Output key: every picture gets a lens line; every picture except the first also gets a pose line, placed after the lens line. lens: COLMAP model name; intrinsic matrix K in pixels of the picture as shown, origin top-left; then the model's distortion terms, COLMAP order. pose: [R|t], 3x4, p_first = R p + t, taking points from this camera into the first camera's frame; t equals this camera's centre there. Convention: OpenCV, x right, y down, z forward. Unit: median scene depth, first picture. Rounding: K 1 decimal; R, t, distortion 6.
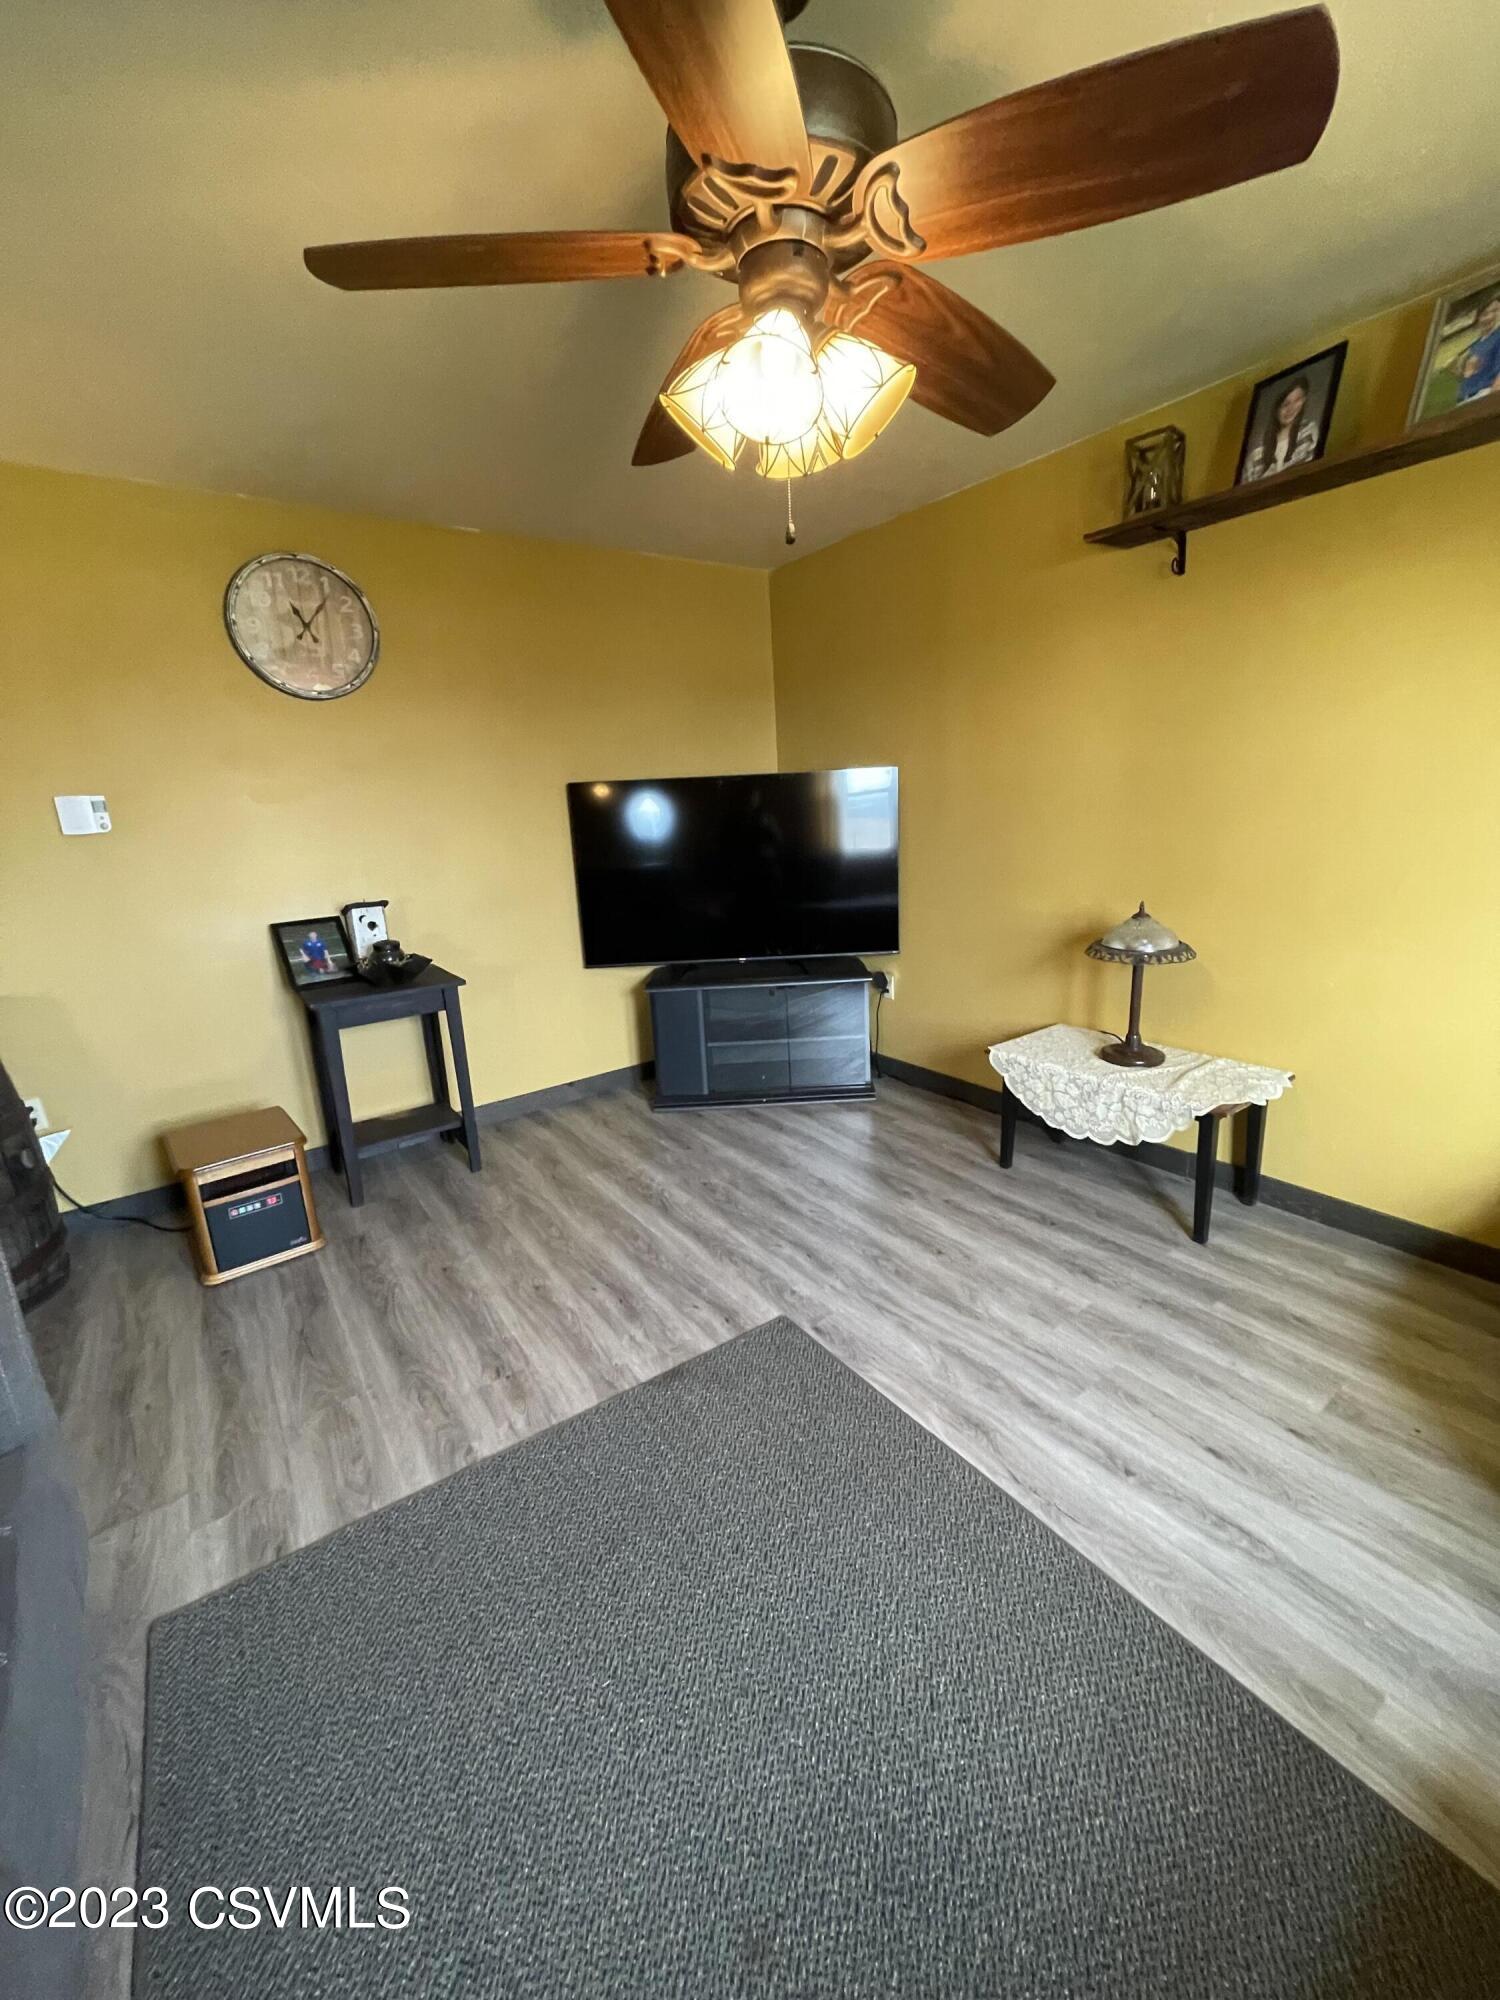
lens RADIAL K [[800.8, 0, 756.1], [0, 800.8, 999.4], [0, 0, 1]] dist [-0.012743, -0.000262]
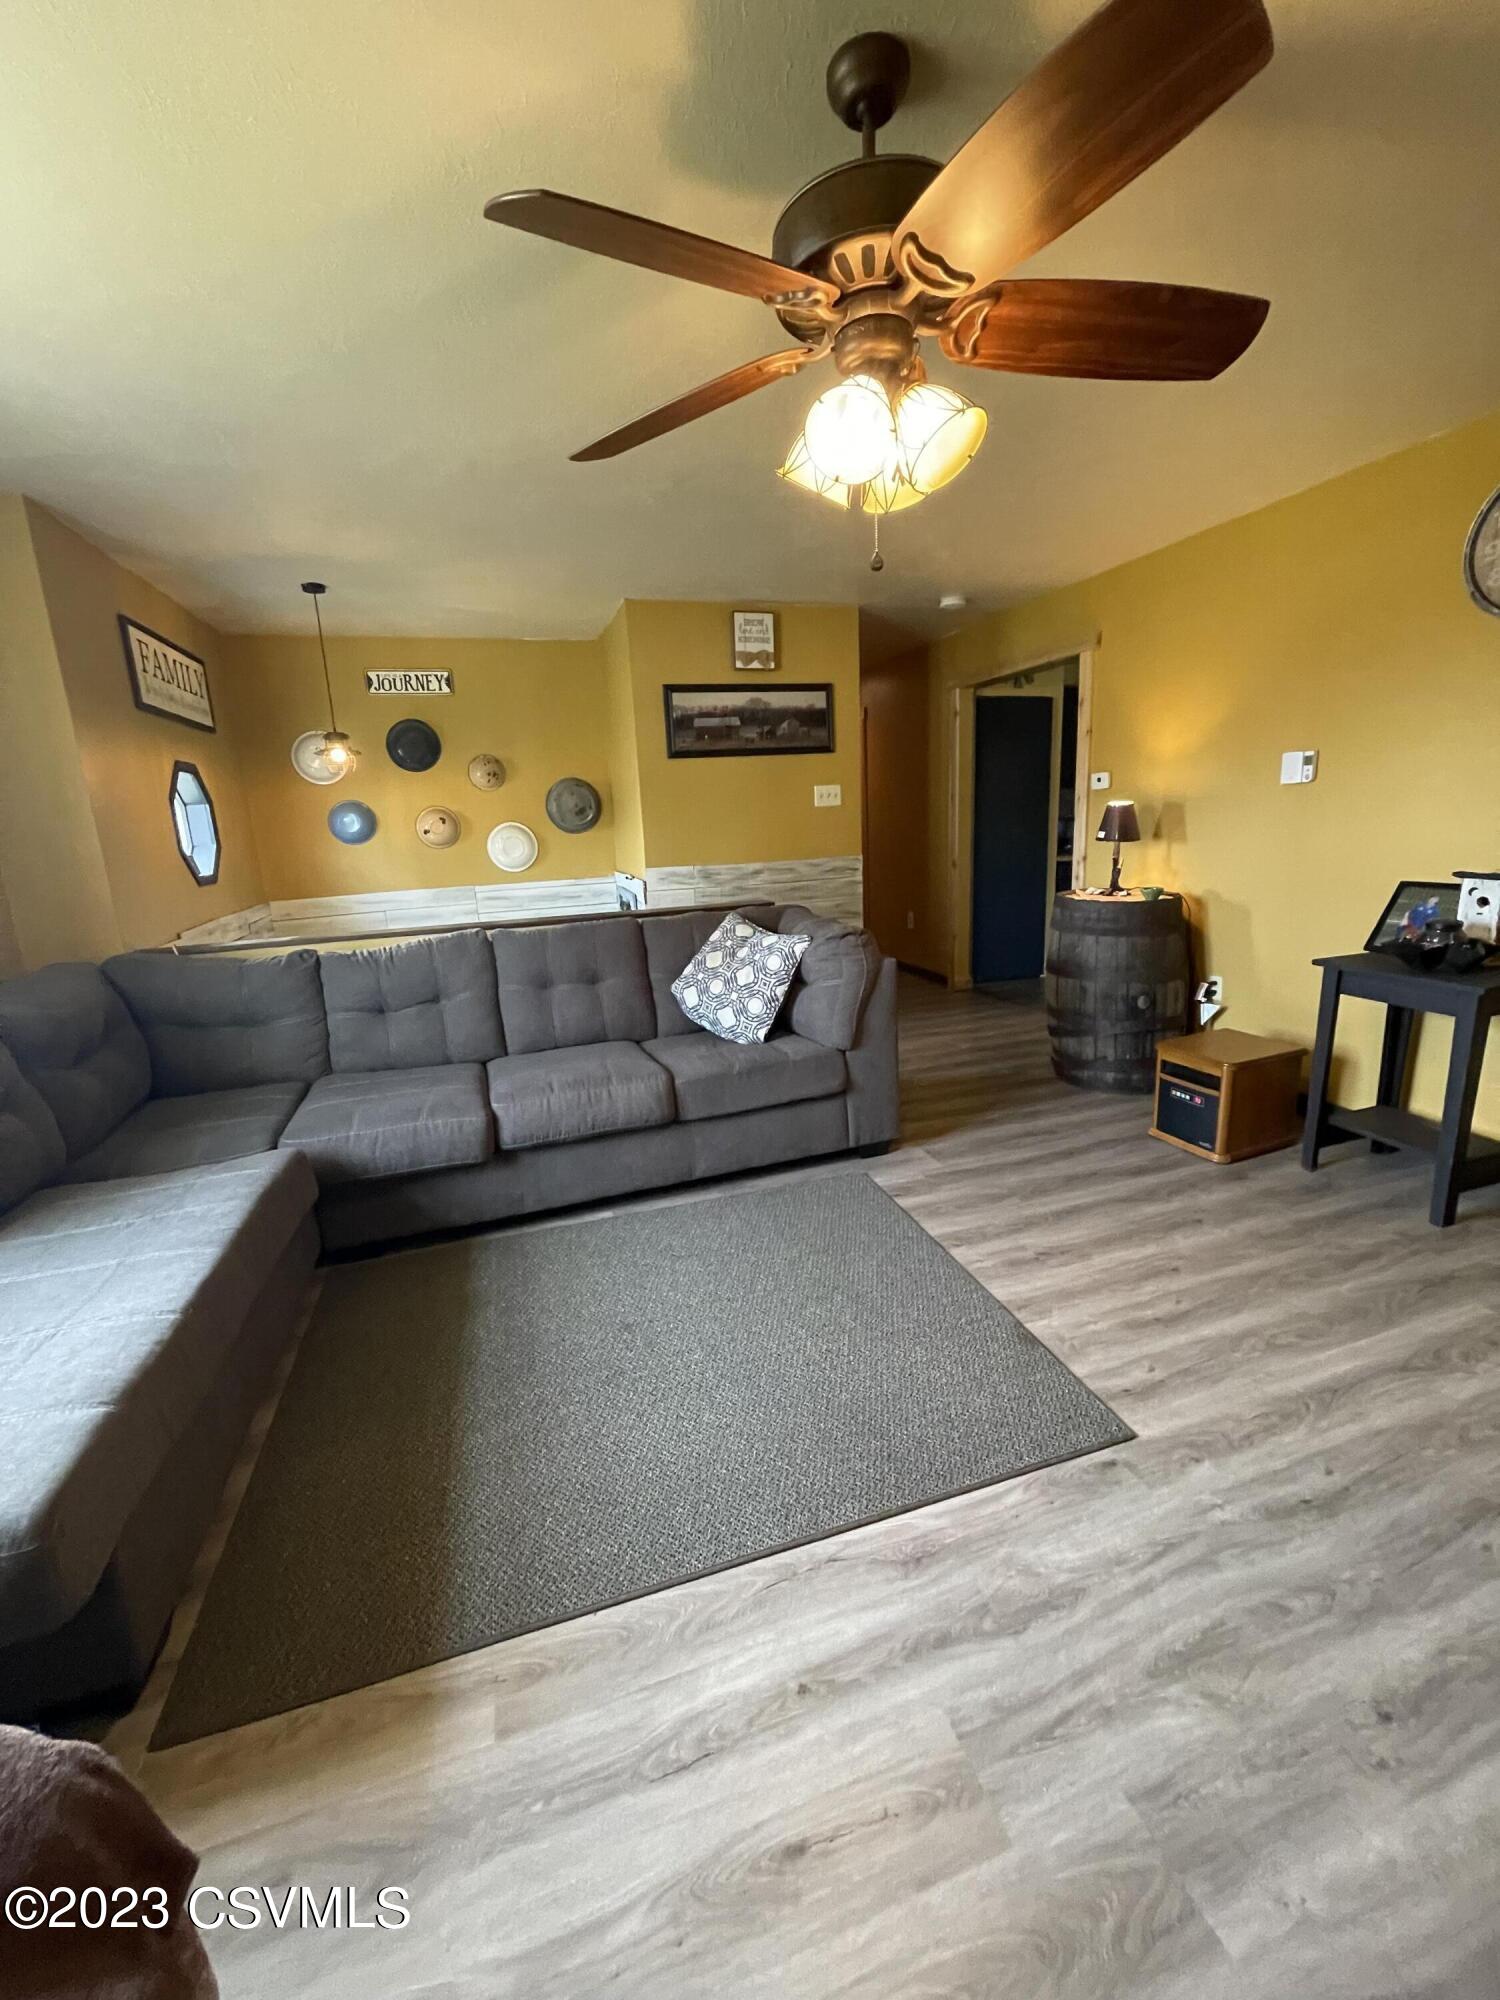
lens RADIAL K [[800.8, 0, 753.7], [0, 800.8, 996.4], [0, 0, 1]] dist [-0.012743, -0.000262]
pose [[-0.312037, 0.271900, -0.910331, 0.744447], [-0.168998, 0.927008, 0.334808, -0.207560], [0.934918, 0.258317, -0.243310, 0.718617]]
